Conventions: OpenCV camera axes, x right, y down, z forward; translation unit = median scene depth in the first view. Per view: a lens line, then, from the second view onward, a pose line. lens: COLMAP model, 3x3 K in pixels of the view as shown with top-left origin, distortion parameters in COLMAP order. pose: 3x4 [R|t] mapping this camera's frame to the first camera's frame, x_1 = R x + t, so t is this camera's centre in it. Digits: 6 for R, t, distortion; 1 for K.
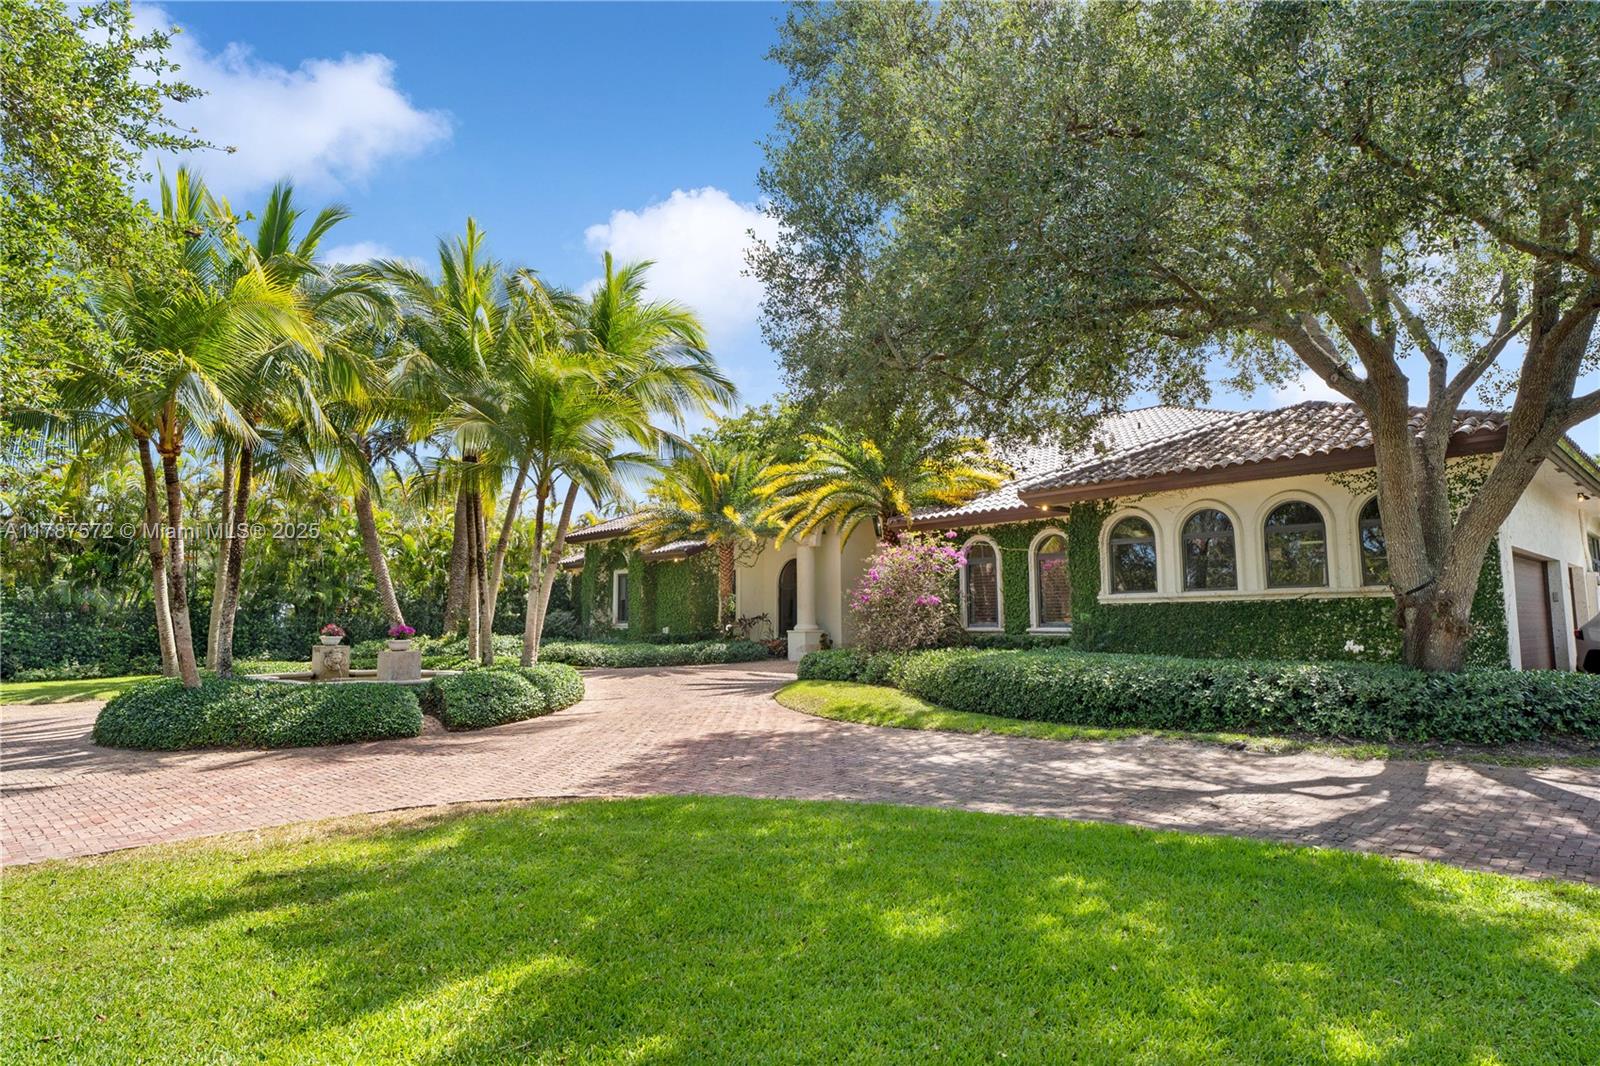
lens RADIAL K [[883.3, 0, 800.0], [0, 883.3, 533.0], [0, 0, 1]] dist [-0.000818, -0.000345]
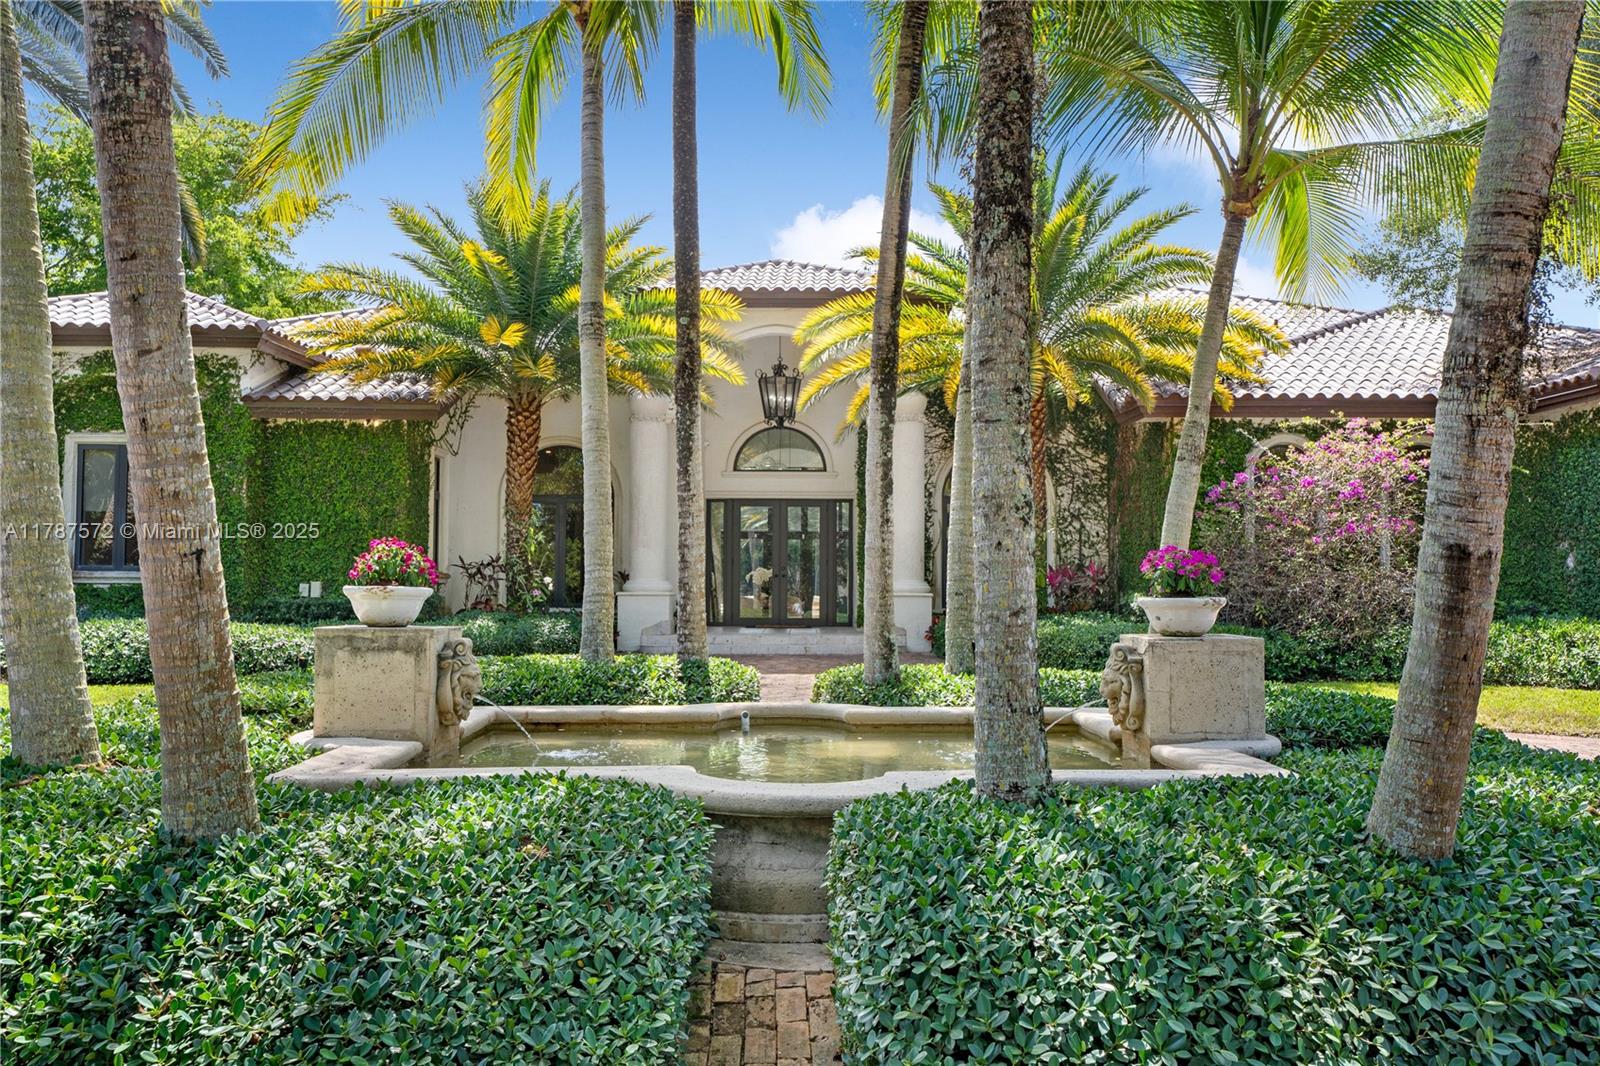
lens RADIAL K [[1297.6, 0, 800.0], [0, 1297.6, 533.0], [0, 0, 1]] dist [-0.000710, 0.015566]
pose [[0.678274, 0.042463, 0.733581, -0.903428], [-0.082921, 0.996375, 0.018995, 0.107961], [-0.730115, -0.073713, 0.679337, 0.852686]]
